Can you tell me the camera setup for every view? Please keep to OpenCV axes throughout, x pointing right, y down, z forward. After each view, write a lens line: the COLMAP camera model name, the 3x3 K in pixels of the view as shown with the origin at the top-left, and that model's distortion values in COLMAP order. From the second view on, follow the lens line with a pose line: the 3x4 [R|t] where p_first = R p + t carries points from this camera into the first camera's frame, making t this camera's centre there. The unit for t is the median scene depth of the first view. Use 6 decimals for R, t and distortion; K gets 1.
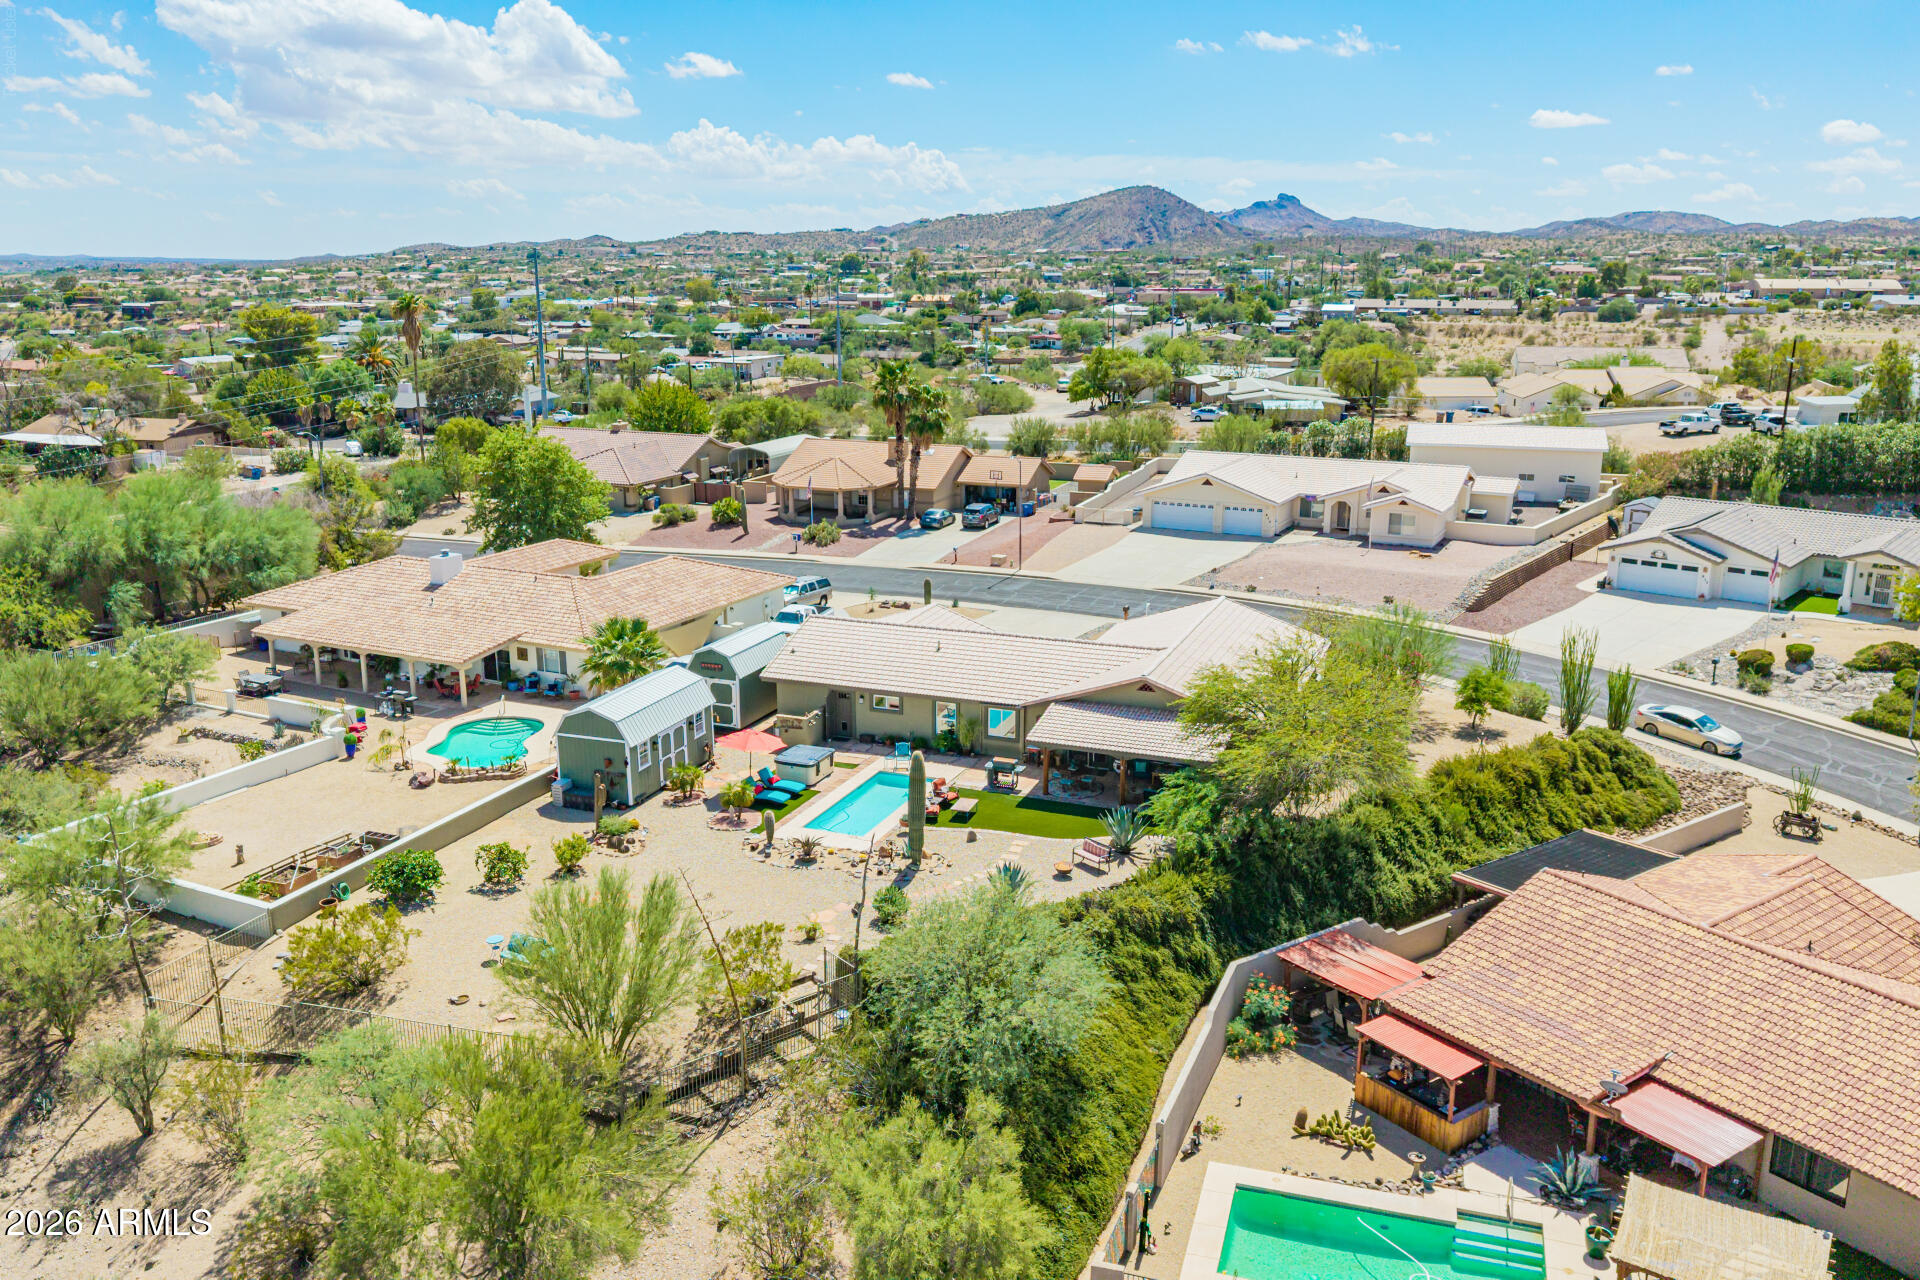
lens RADIAL K [[1509.3, 0, 960.6], [0, 1509.3, 655.2], [0, 0, 1]] dist [0.091707, -0.163010]
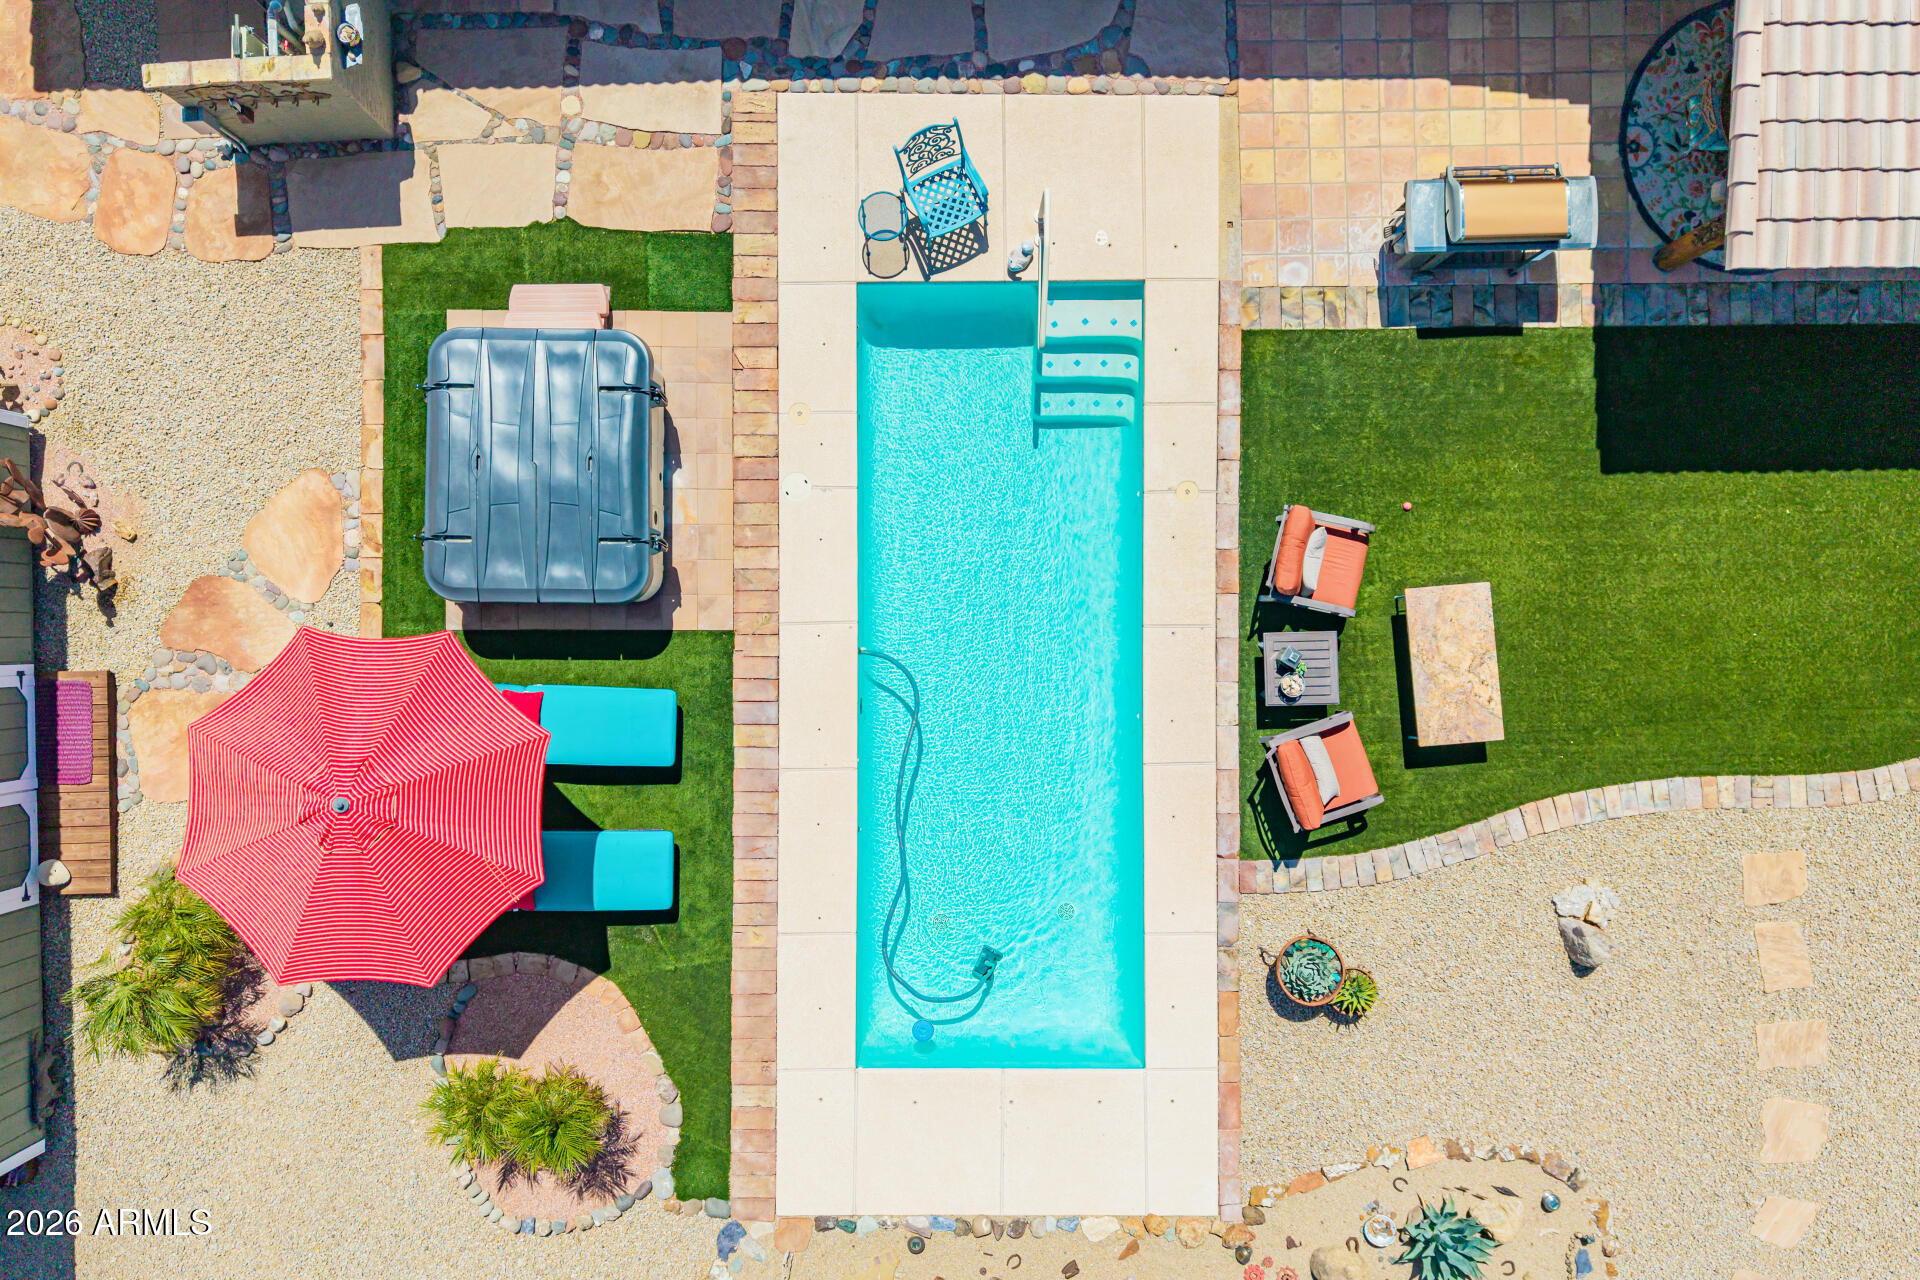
lens RADIAL K [[1526.2, 0, 960.0], [0, 1526.2, 640.0], [0, 0, 1]] dist [0.013092, -0.006735]
pose [[0.925793, -0.377831, -0.012311, -0.034970], [0.100645, 0.214957, 0.971424, -0.074449], [-0.364388, -0.900576, 0.237032, 0.563744]]
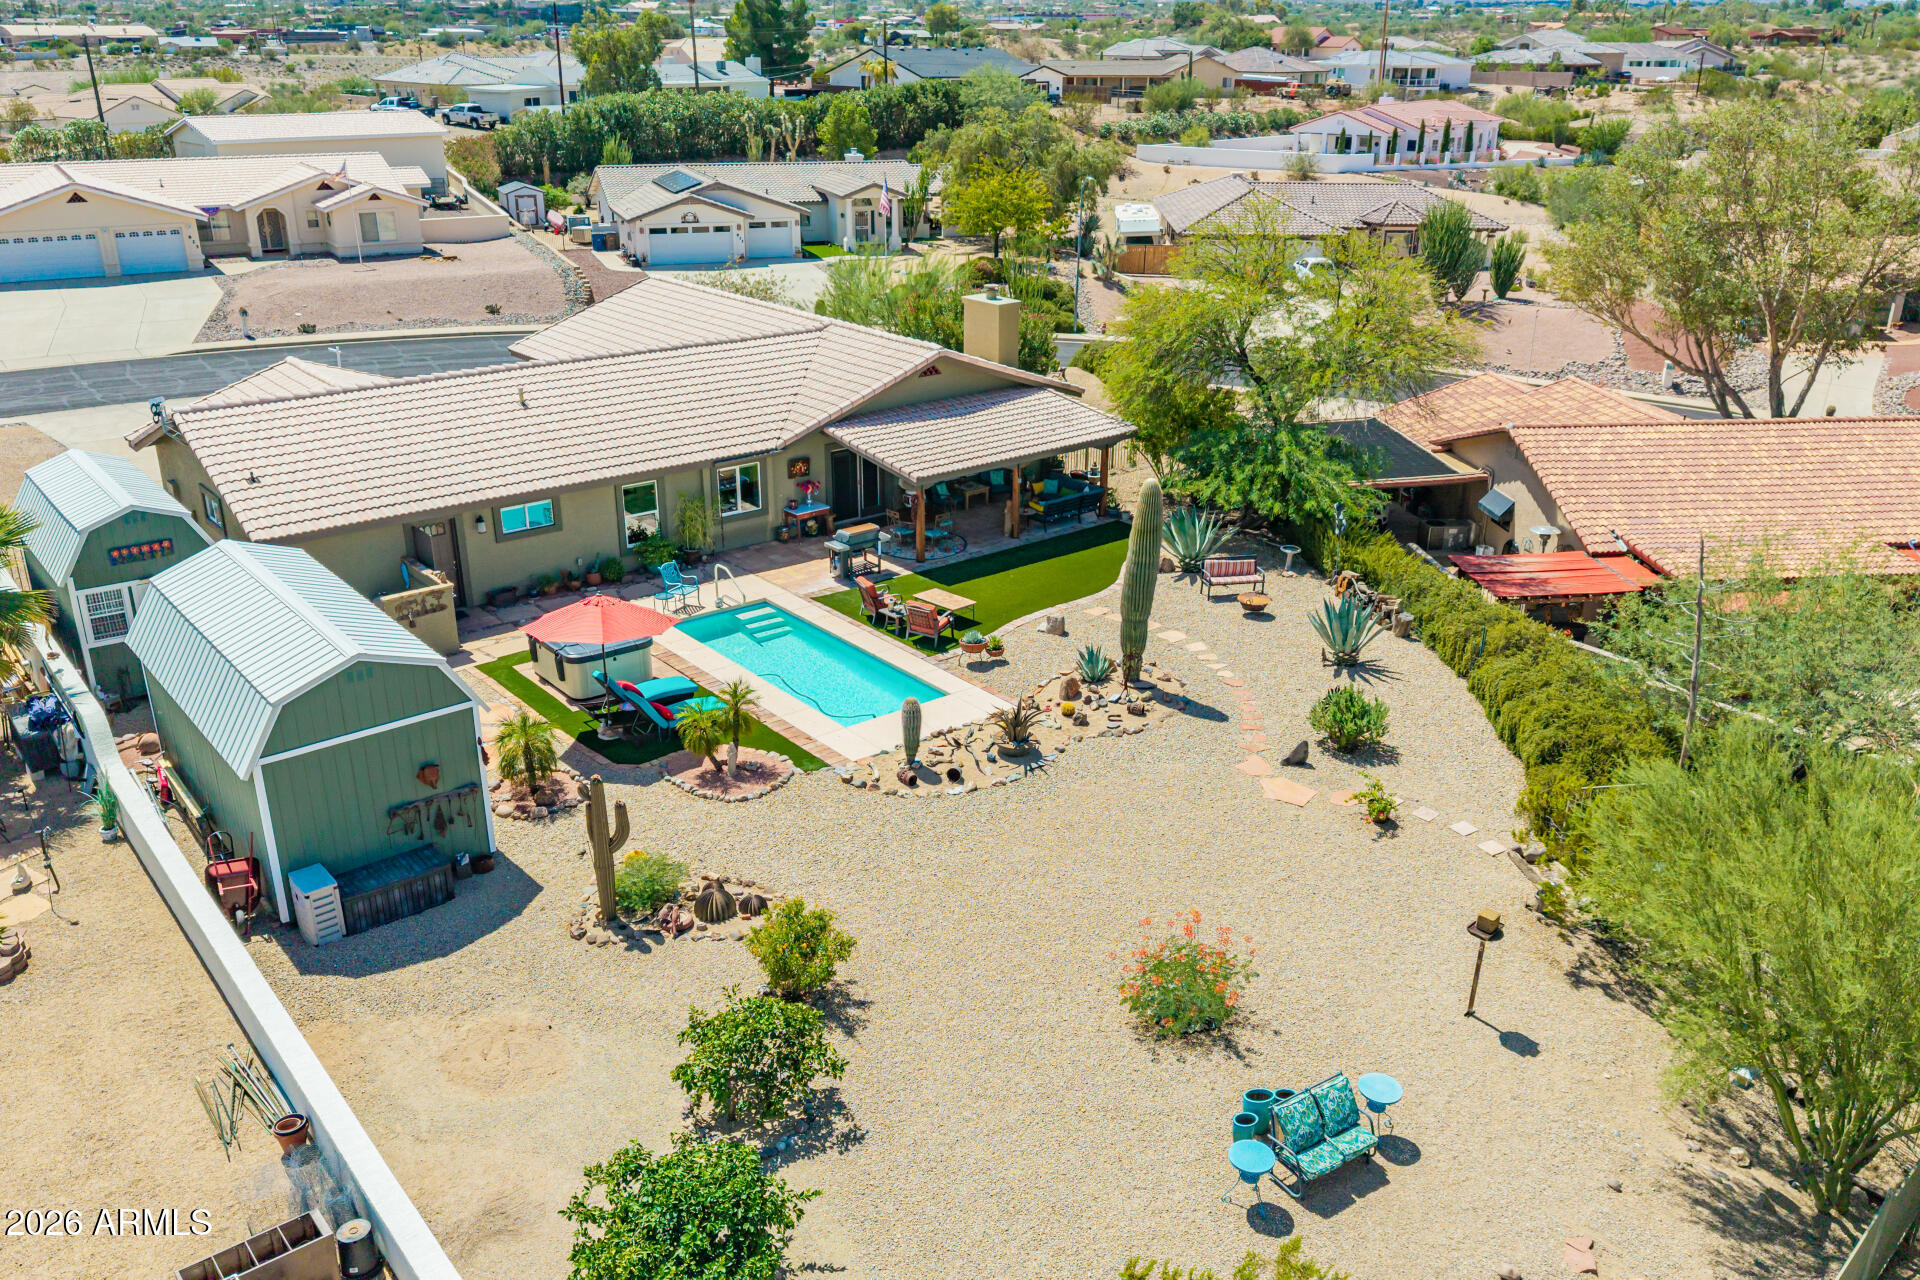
lens RADIAL K [[1509.3, 0, 960.6], [0, 1509.3, 655.2], [0, 0, 1]] dist [0.091707, -0.163010]
pose [[0.492678, -0.330867, 0.804858, -0.271536], [0.218668, 0.942293, 0.253512, -0.015514], [-0.842290, 0.051097, 0.536597, 0.394383]]
